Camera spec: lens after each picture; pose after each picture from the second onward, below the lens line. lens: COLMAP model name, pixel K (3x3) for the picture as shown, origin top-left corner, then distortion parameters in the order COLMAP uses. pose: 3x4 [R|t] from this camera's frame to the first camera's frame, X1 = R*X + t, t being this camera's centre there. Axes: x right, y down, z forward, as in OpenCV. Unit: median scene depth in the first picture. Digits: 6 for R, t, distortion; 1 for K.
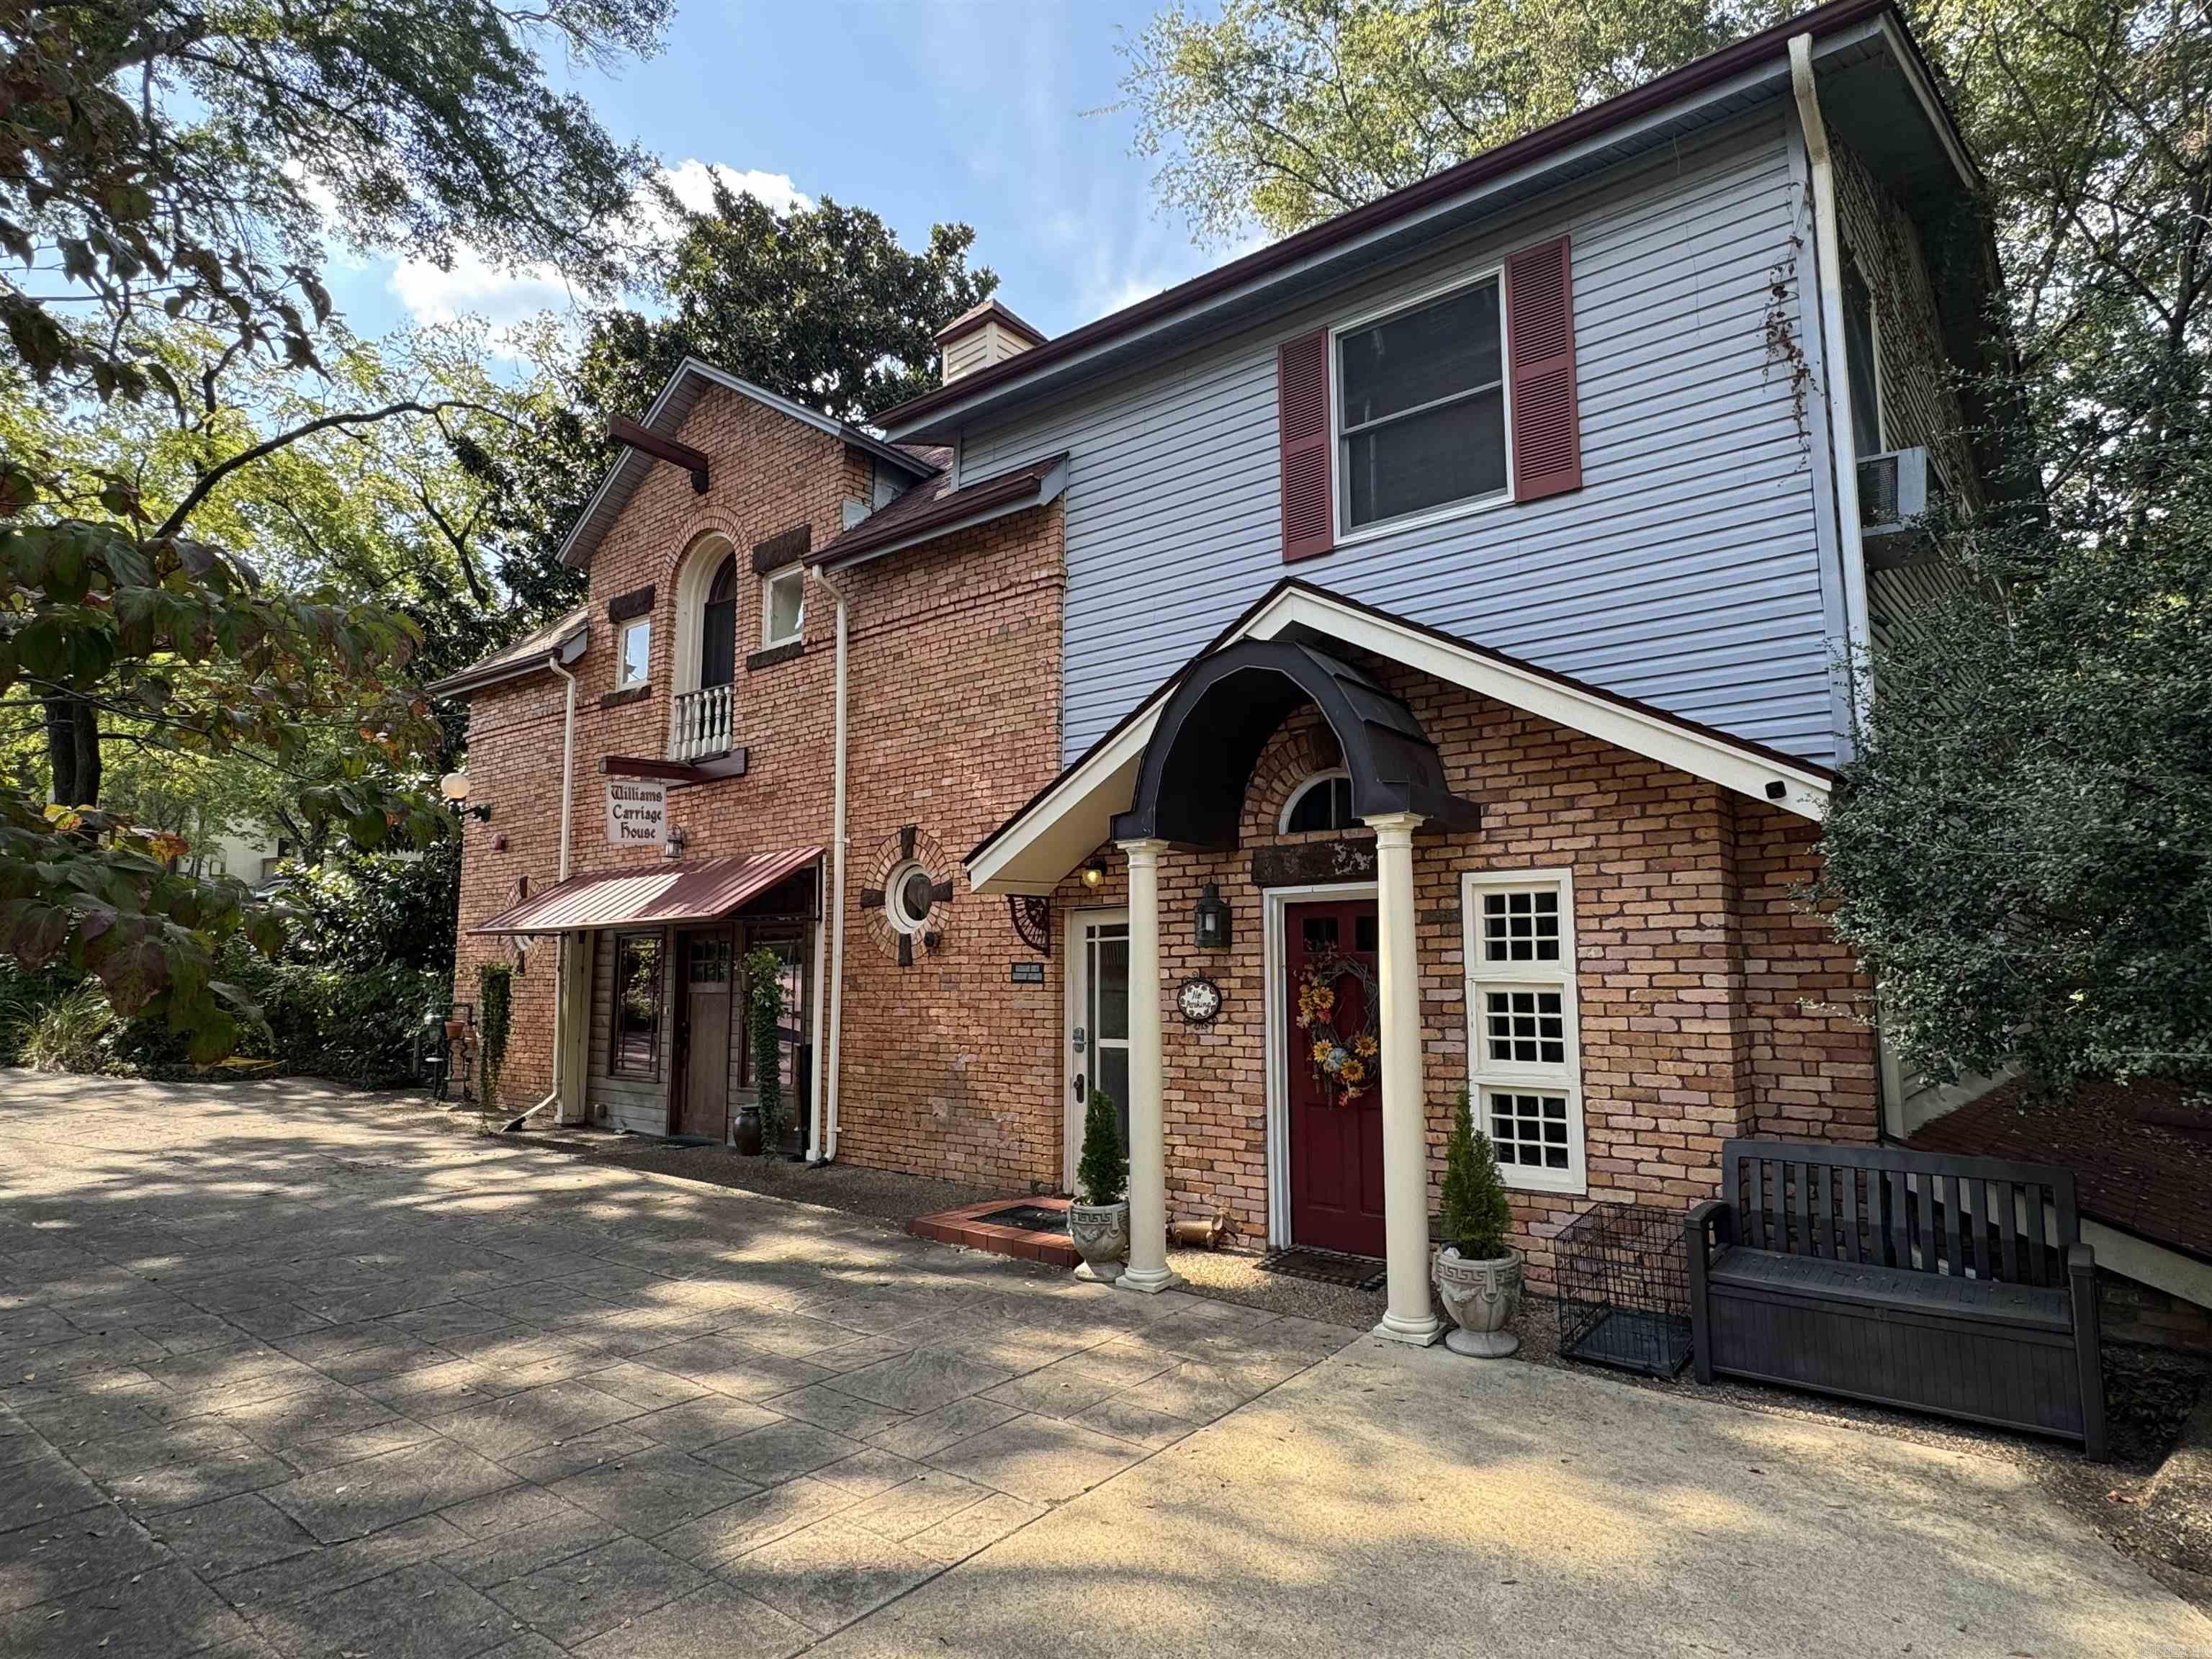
lens RADIAL K [[1213.0, 0, 1107.8], [0, 1213.0, 833.8], [0, 0, 1]] dist [-0.003386, -0.000237]
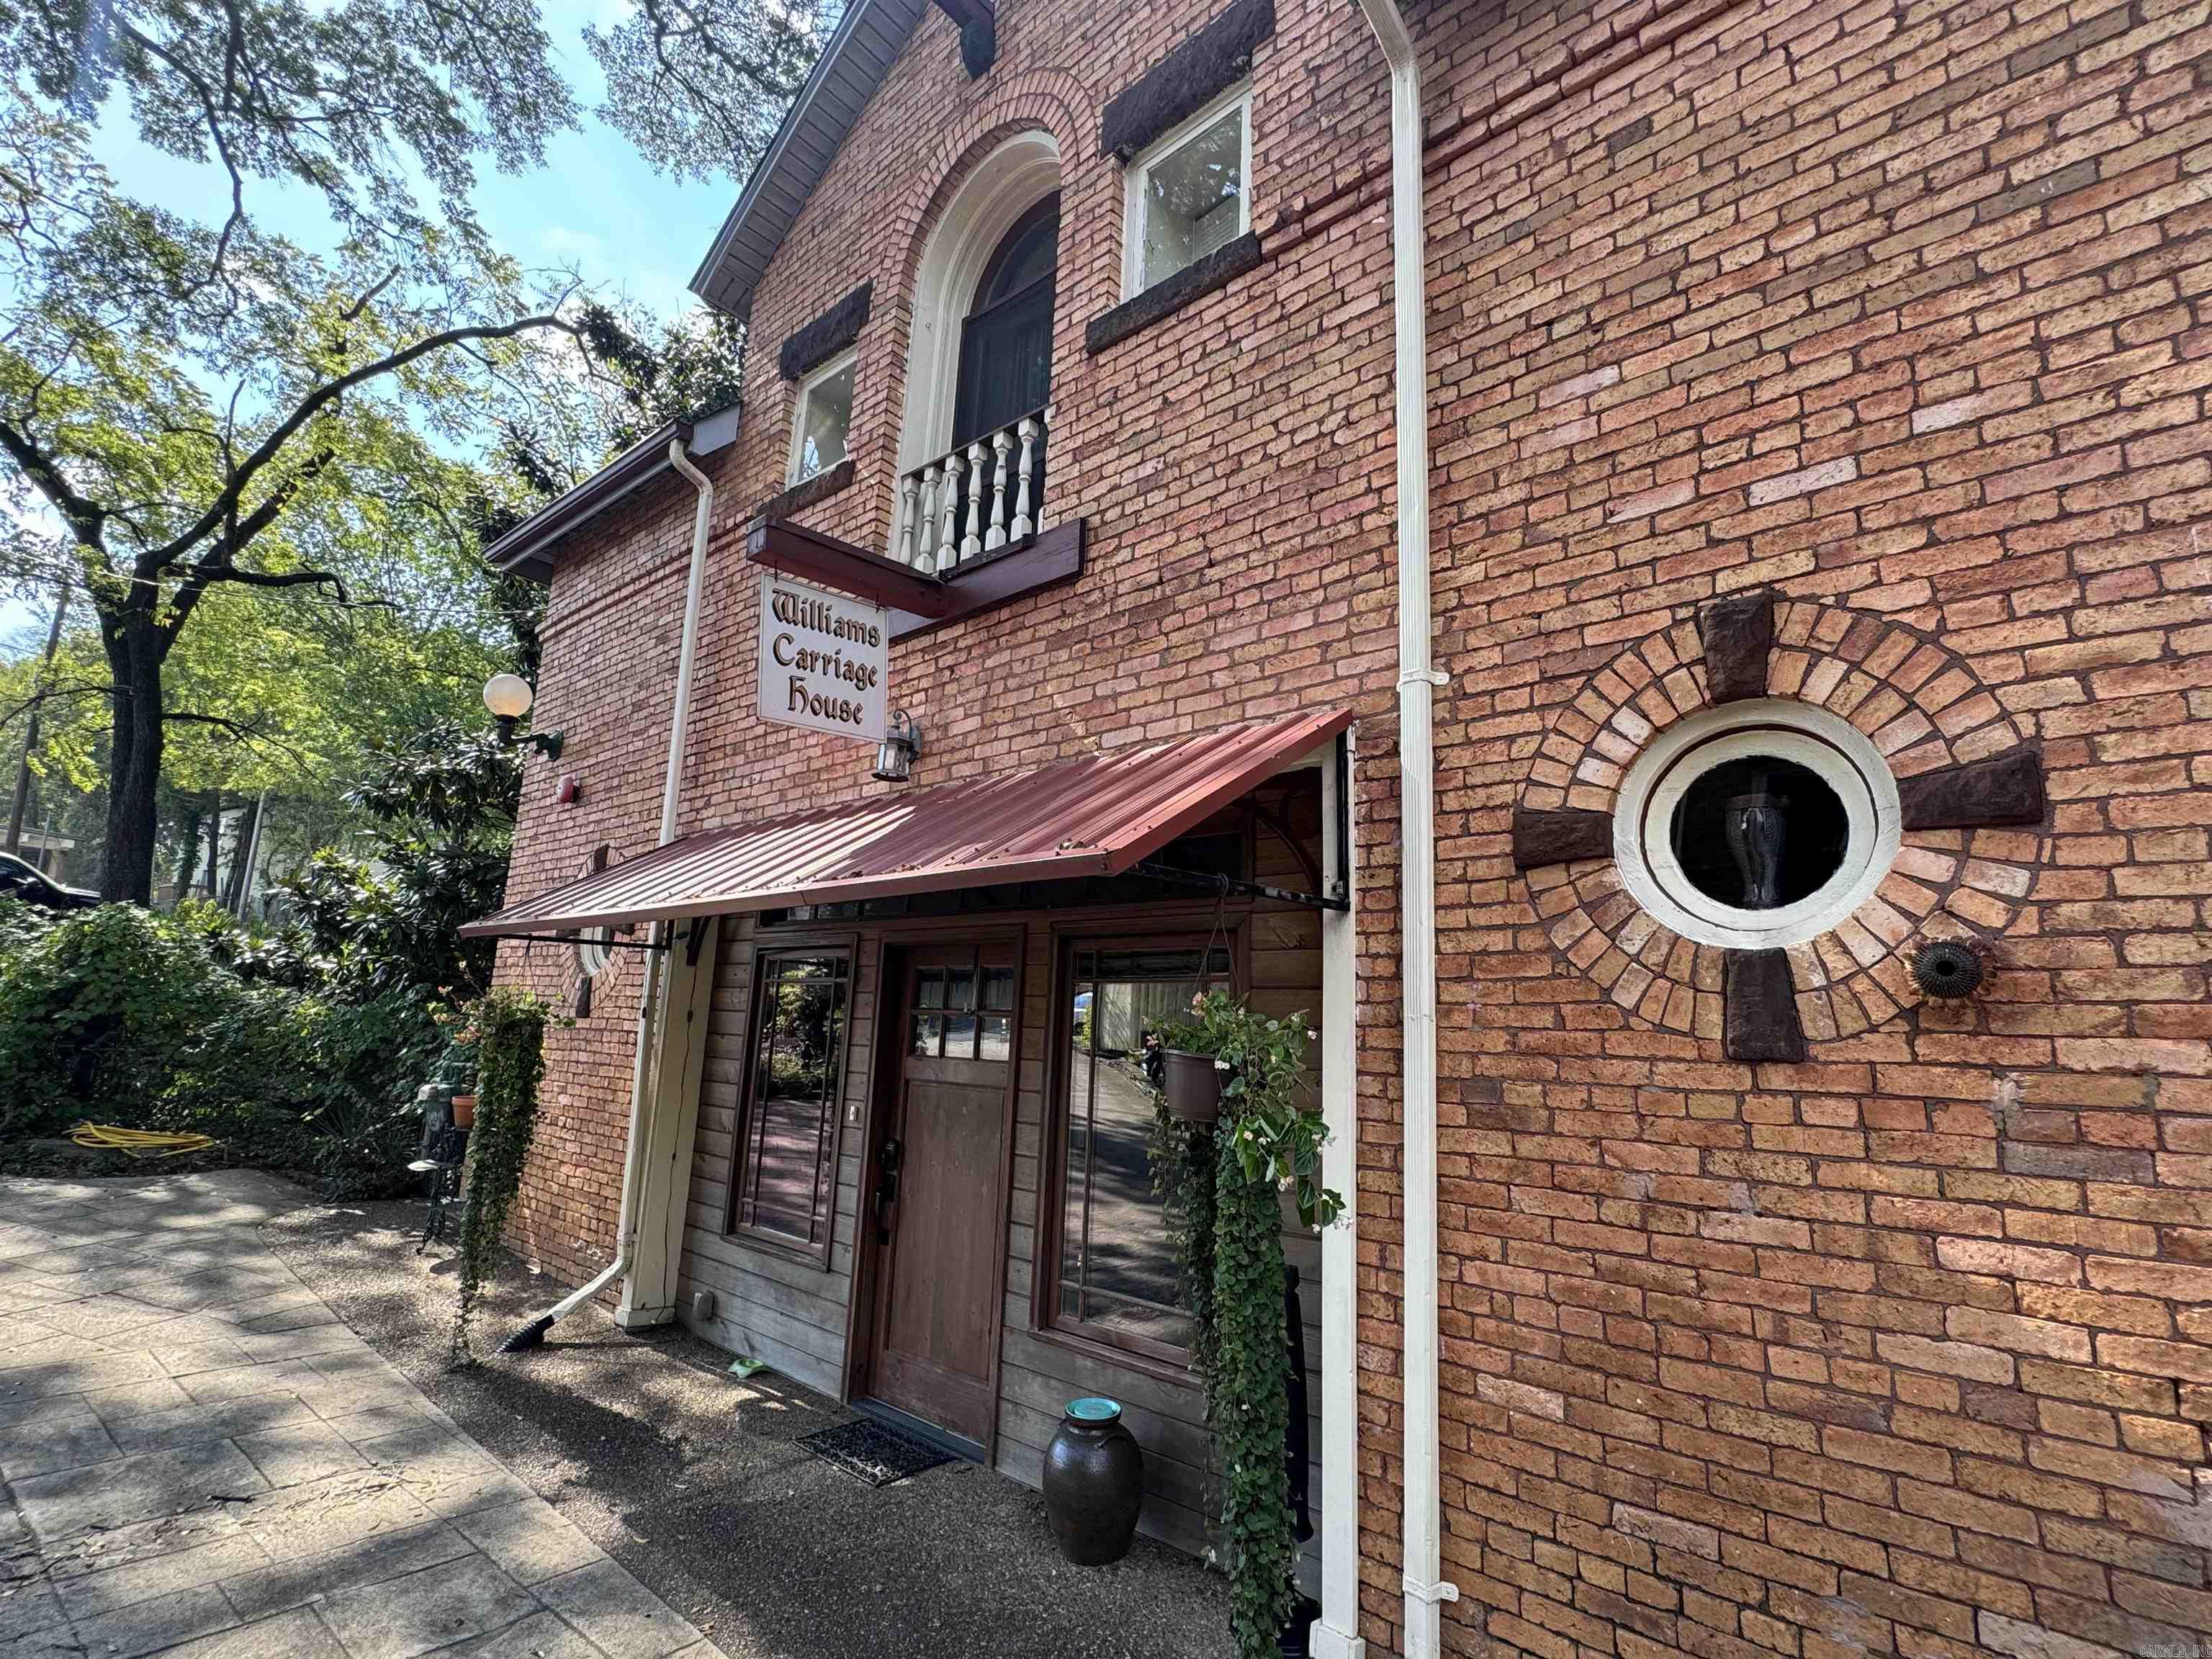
lens RADIAL K [[1033.8, 0, 1106.5], [0, 1033.8, 825.8], [0, 0, 1]] dist [-0.004505, 0.000354]
pose [[0.997959, 0.031258, -0.055680, -0.261256], [-0.035507, 0.996397, -0.077027, 0.065697], [0.053072, 0.078847, 0.995473, 0.630930]]
